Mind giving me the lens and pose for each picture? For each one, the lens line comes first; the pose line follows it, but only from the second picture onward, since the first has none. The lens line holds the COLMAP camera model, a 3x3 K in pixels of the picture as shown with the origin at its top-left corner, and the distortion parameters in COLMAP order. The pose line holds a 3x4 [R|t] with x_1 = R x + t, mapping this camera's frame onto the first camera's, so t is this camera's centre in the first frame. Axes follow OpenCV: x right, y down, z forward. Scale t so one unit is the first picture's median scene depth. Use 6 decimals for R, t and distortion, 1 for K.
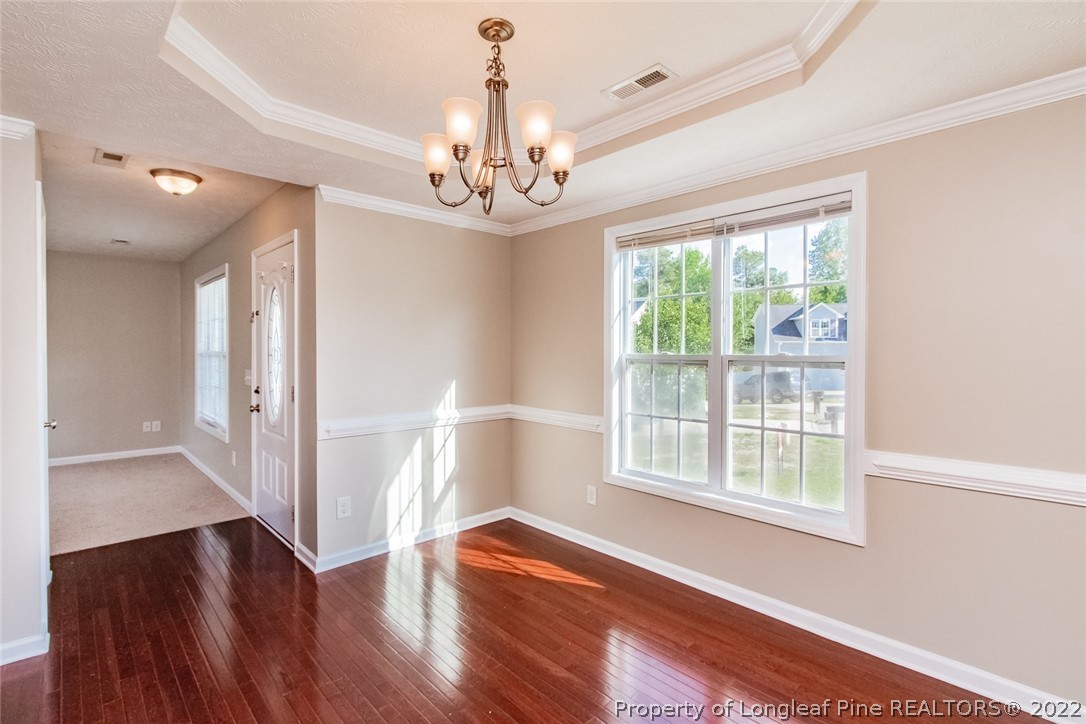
lens RADIAL K [[511.9, 0, 547.6], [0, 511.9, 356.1], [0, 0, 1]] dist [-0.004076, 0.000160]
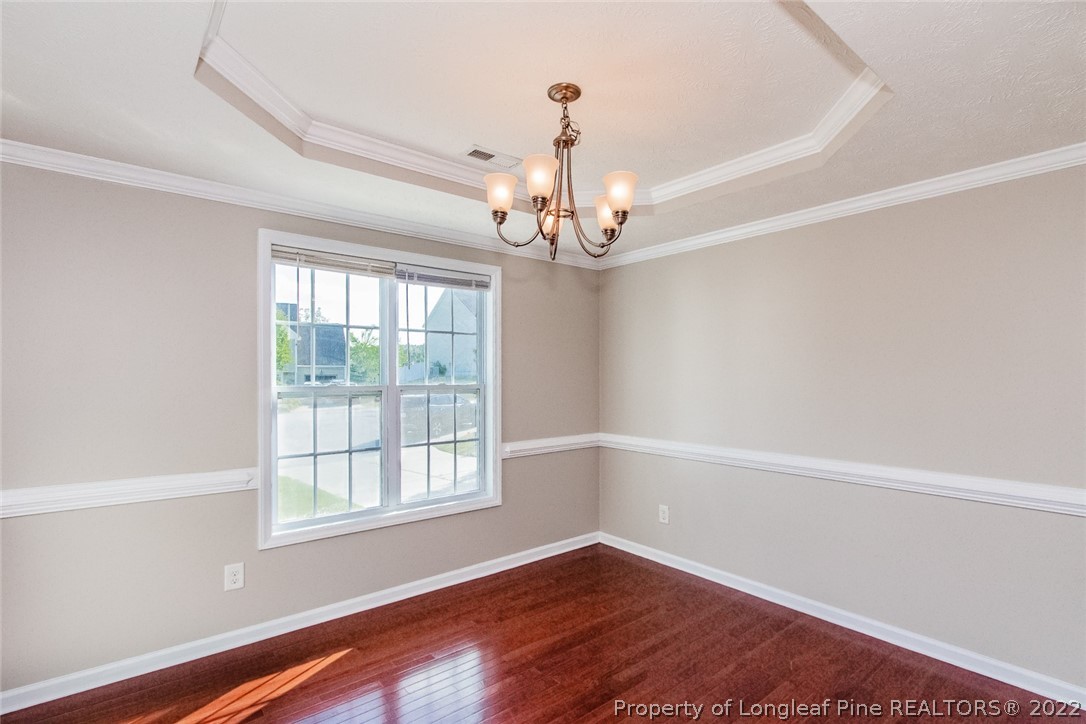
lens RADIAL K [[511.9, 0, 536.9], [0, 511.9, 373.1], [0, 0, 1]] dist [-0.004076, 0.000160]
pose [[0.079221, -0.006425, 0.996836, -0.719738], [0.002580, 0.999977, 0.006240, -0.033547], [-0.996854, 0.002077, 0.079236, 0.576973]]
